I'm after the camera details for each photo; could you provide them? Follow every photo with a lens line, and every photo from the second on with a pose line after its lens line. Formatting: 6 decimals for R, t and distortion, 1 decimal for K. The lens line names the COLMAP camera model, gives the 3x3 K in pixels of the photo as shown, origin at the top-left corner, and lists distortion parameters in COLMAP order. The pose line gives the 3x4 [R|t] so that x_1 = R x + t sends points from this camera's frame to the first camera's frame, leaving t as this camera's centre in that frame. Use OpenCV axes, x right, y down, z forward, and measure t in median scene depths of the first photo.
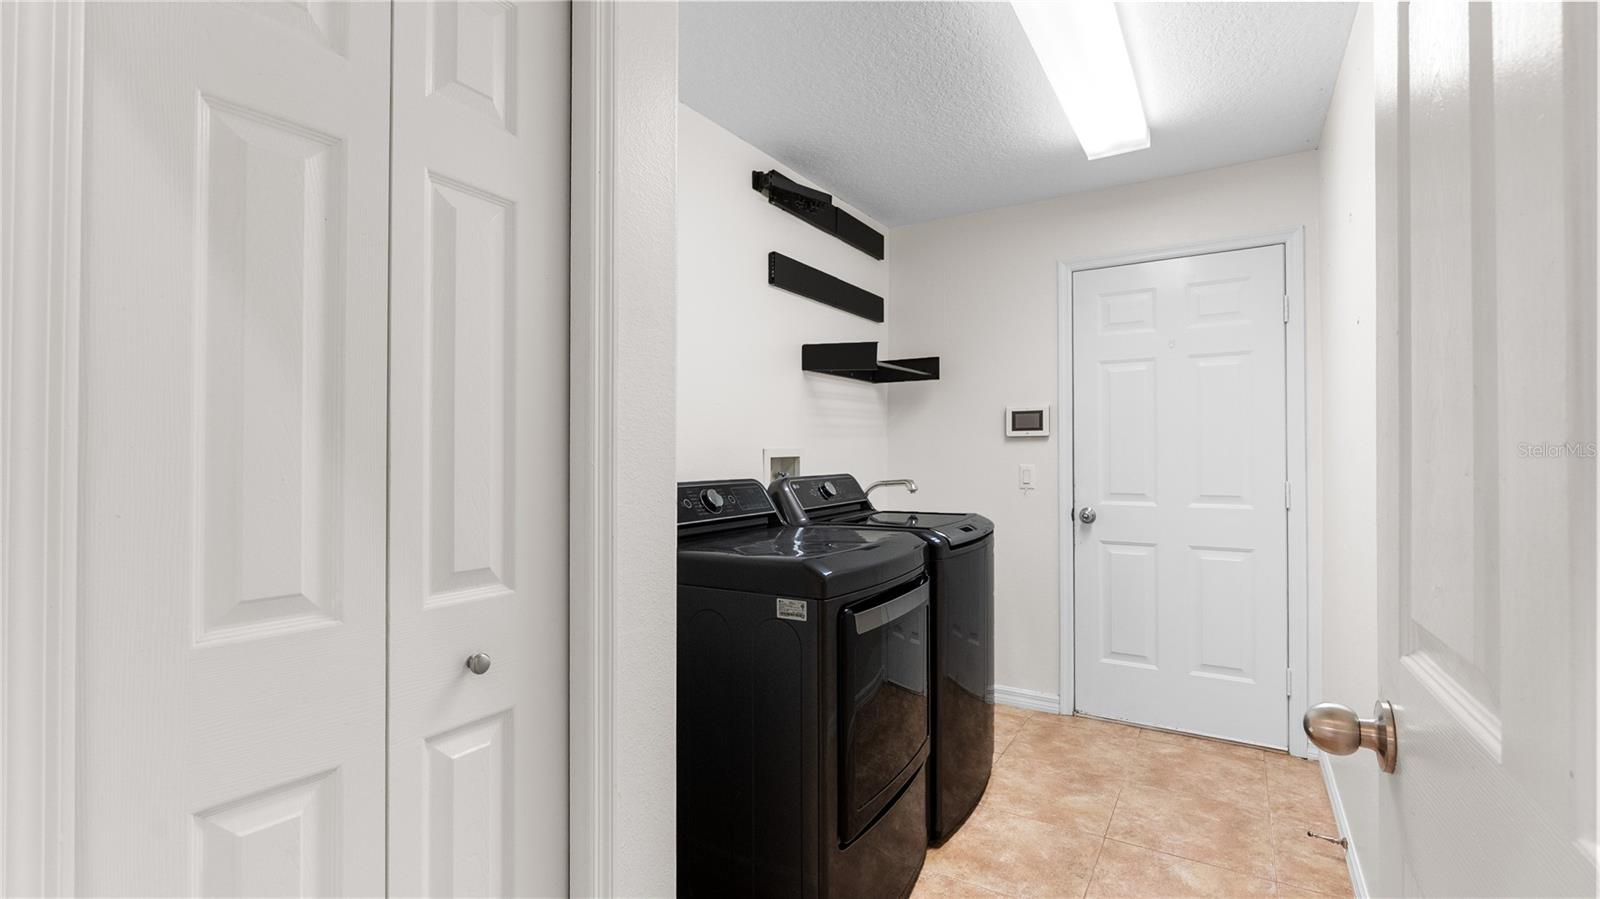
lens RADIAL K [[700.1, 0, 792.9], [0, 700.1, 450.1], [0, 0, 1]] dist [-0.006832, -0.000205]
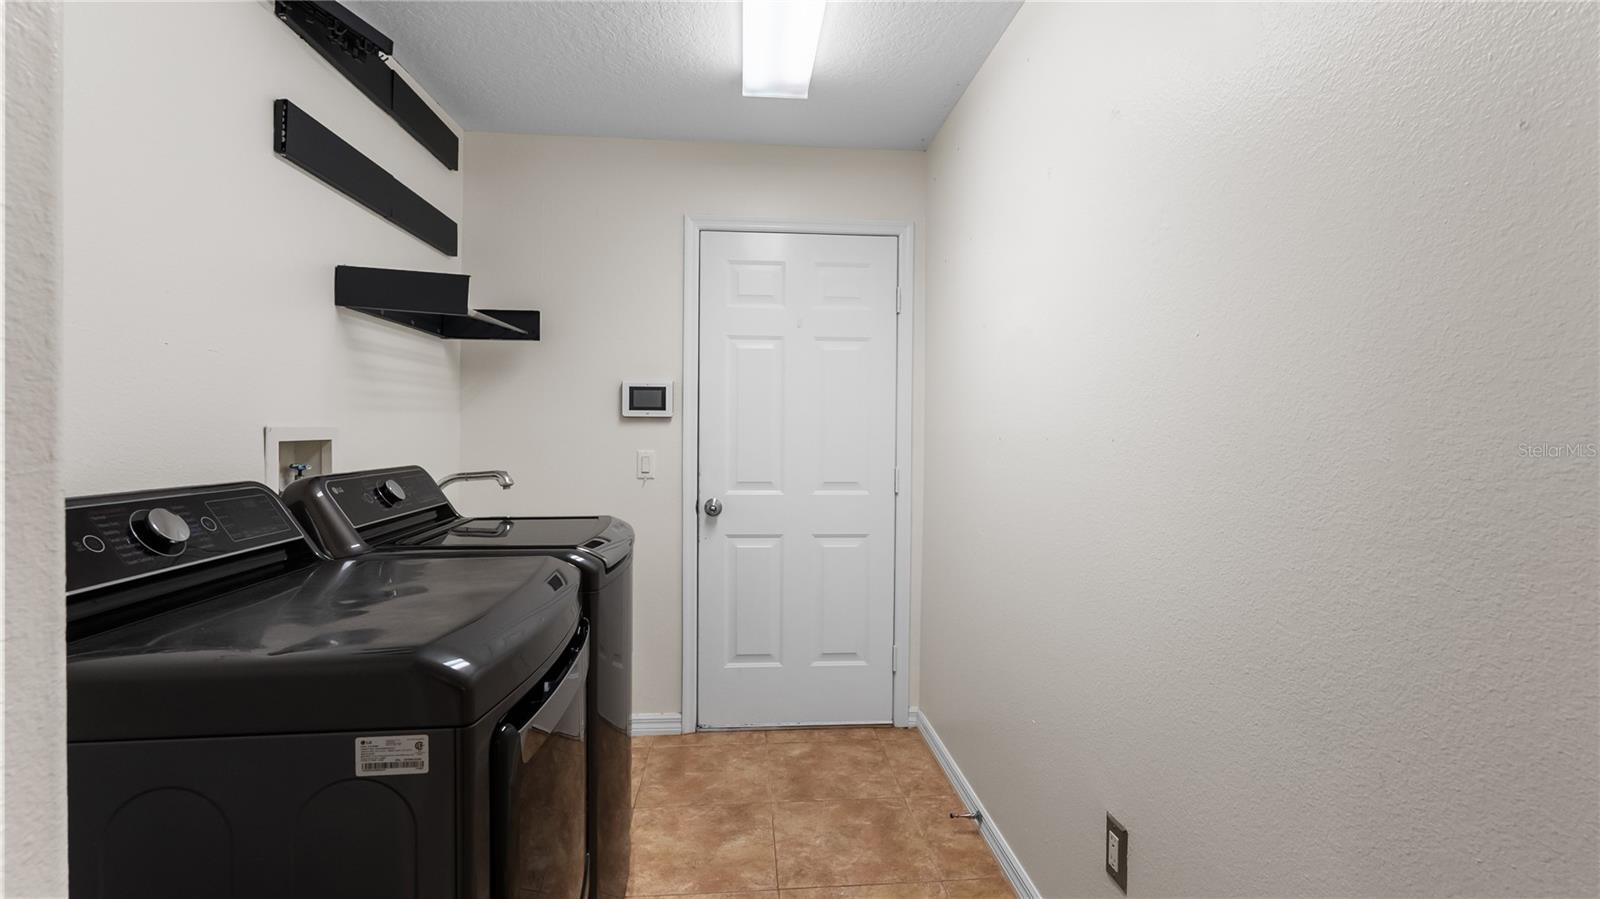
lens RADIAL K [[700.1, 0, 792.9], [0, 700.1, 450.1], [0, 0, 1]] dist [-0.006832, -0.000205]
pose [[0.796554, -0.002942, 0.604560, -0.043745], [-0.014708, 0.999598, 0.024243, -0.003218], [-0.604388, -0.028203, 0.796191, 0.259113]]
